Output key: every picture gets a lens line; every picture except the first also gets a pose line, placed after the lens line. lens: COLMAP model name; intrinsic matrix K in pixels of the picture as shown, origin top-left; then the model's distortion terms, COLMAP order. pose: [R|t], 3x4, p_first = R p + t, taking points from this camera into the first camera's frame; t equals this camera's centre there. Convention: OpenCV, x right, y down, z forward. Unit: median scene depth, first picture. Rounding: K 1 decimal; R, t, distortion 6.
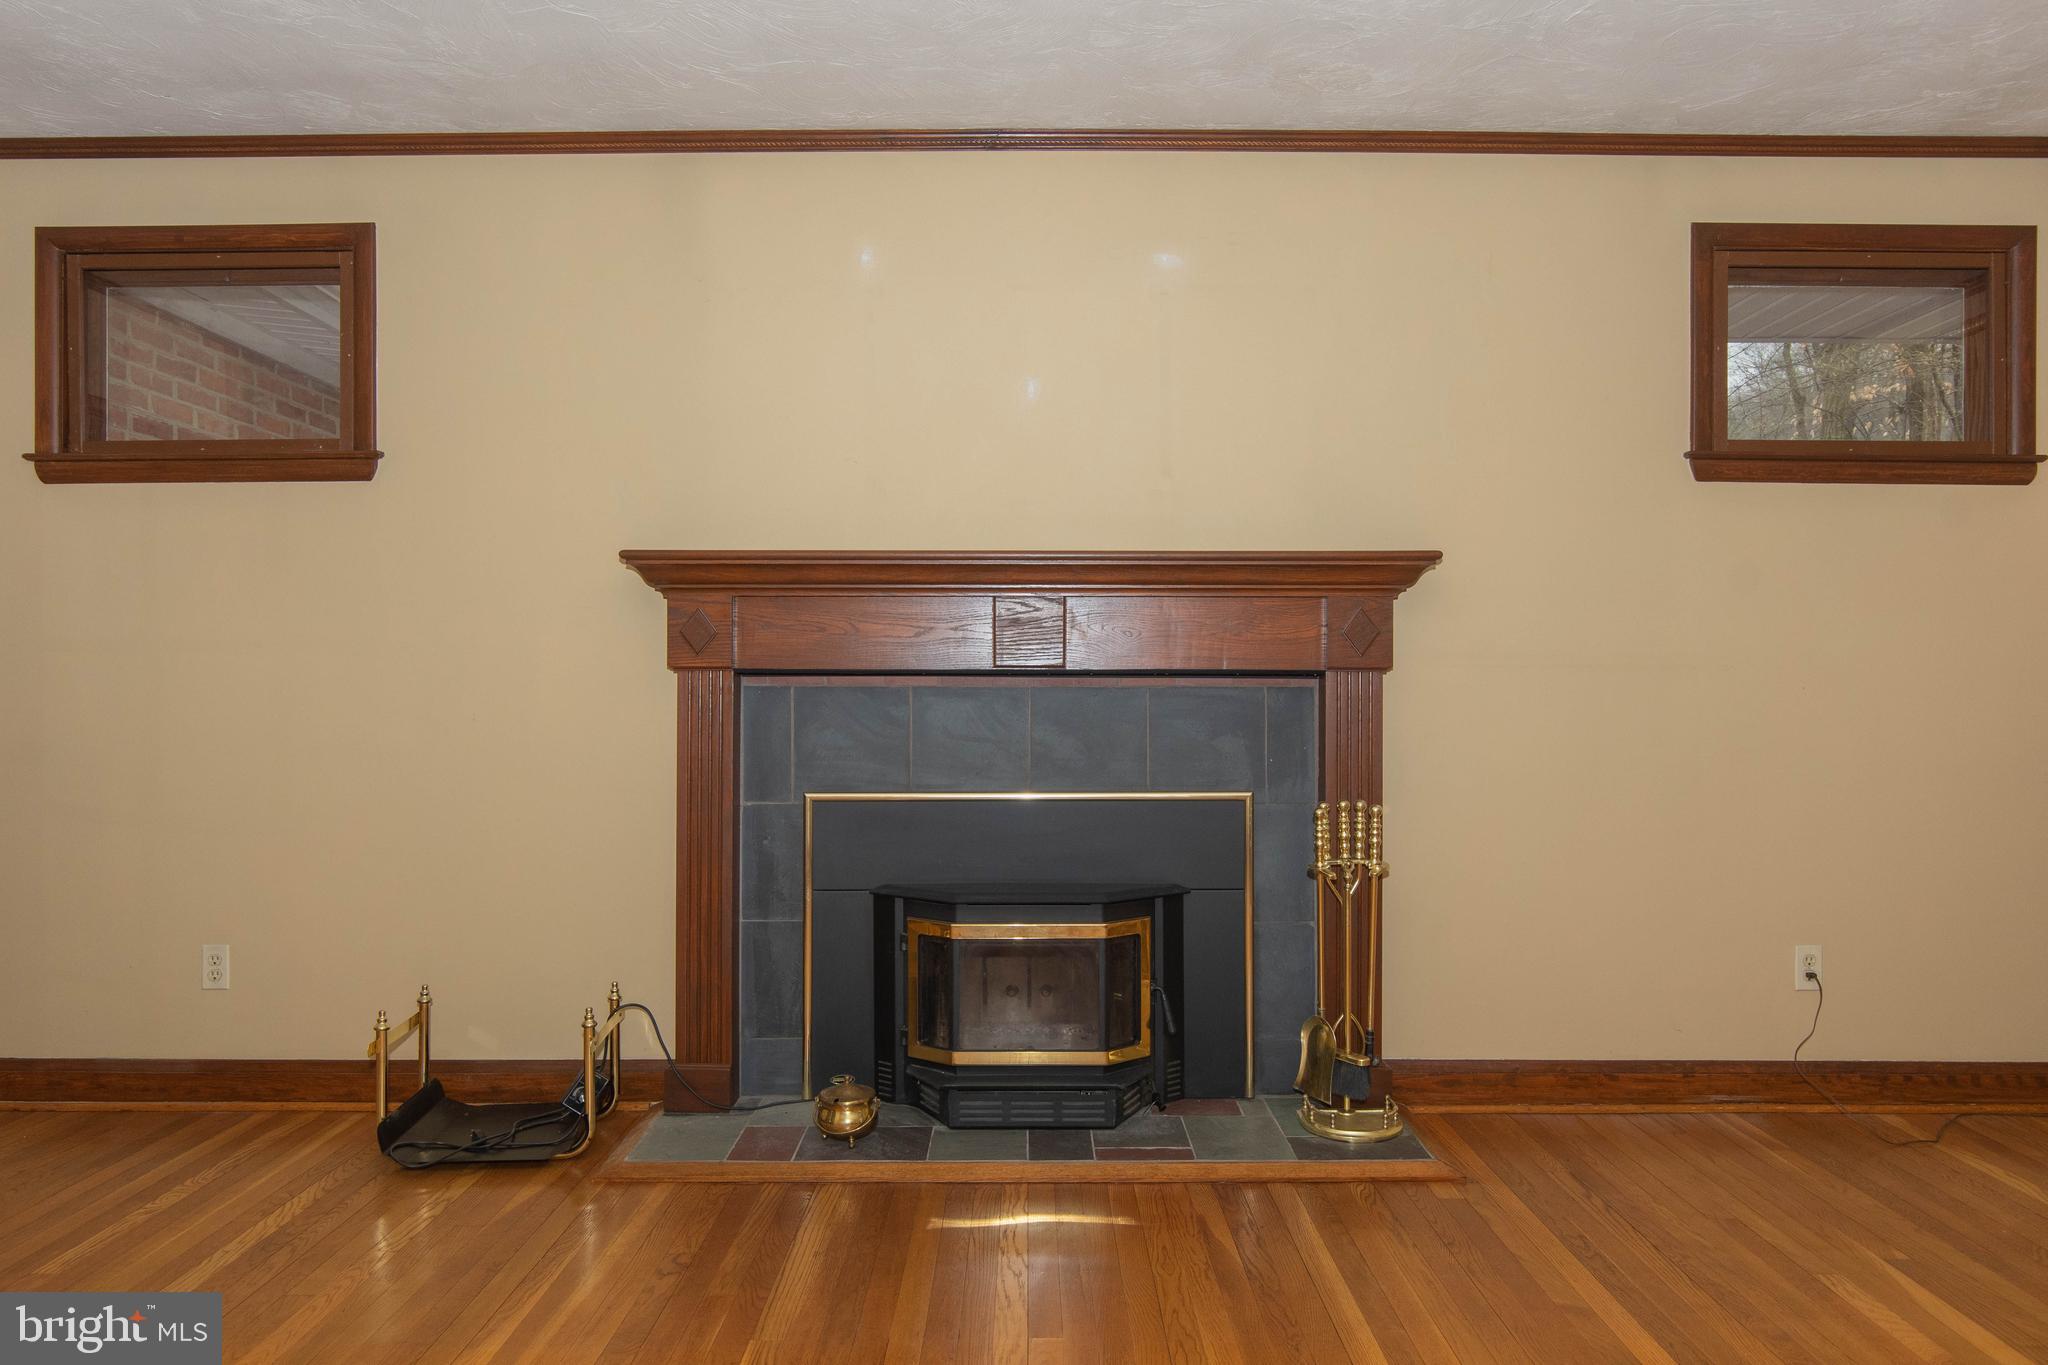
lens RADIAL K [[1356.7, 0, 1024.0], [0, 1356.7, 682.5], [0, 0, 1]] dist [-0.004128, 0.001733]
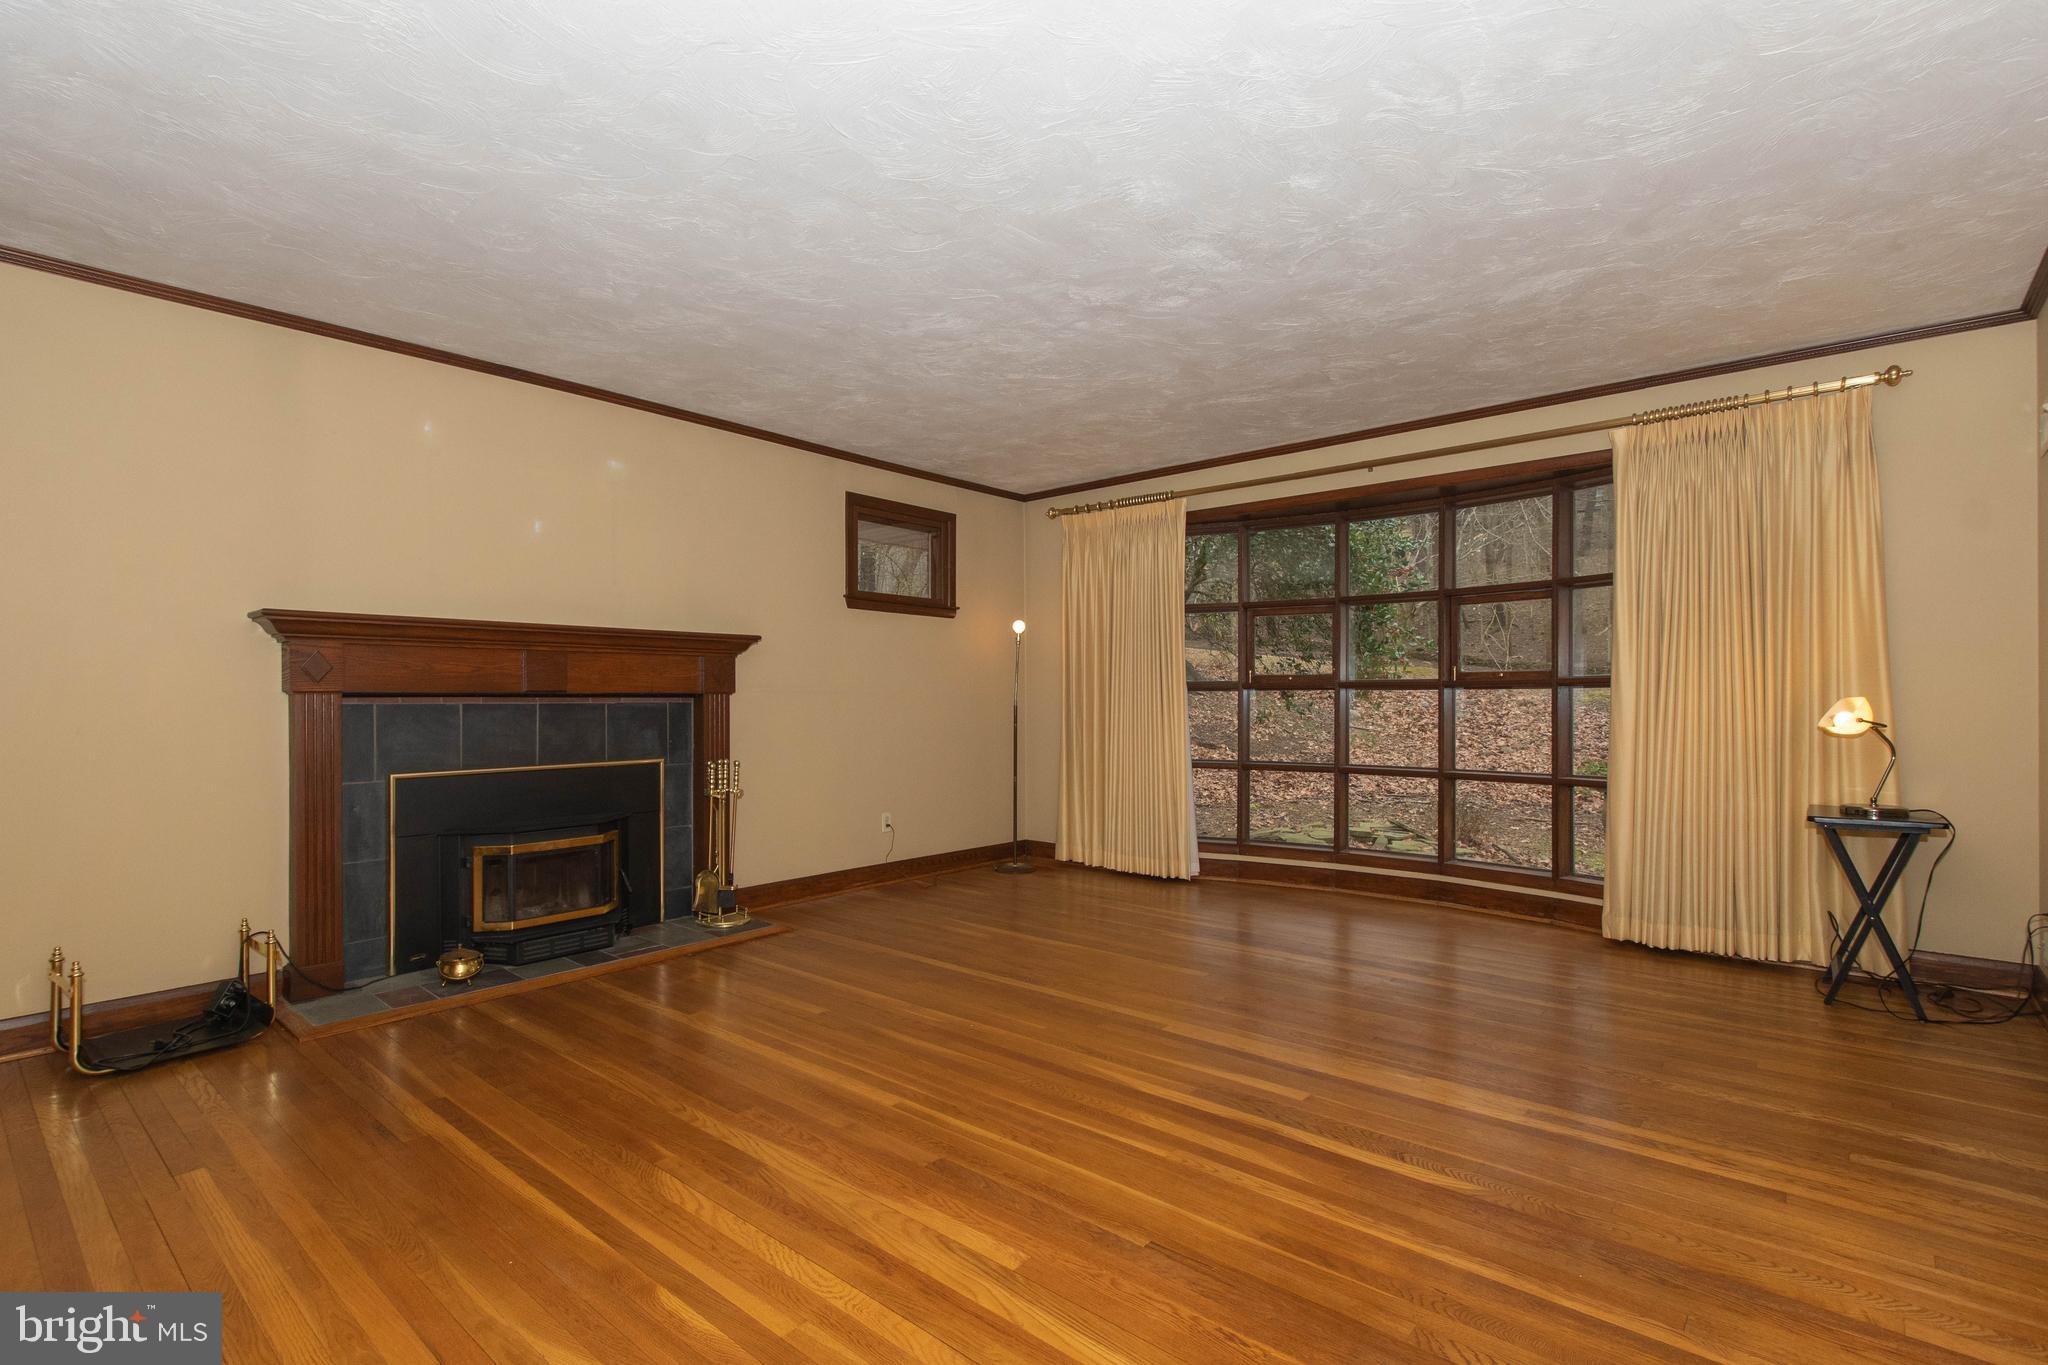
lens RADIAL K [[912.3, 0, 1017.9], [0, 912.3, 682.8], [0, 0, 1]] dist [-0.000390, -0.000930]
pose [[0.660648, 0.009164, 0.750640, -0.467700], [0.000057, 0.999925, -0.012258, -0.008219], [-0.750696, 0.008141, 0.660598, -0.205468]]
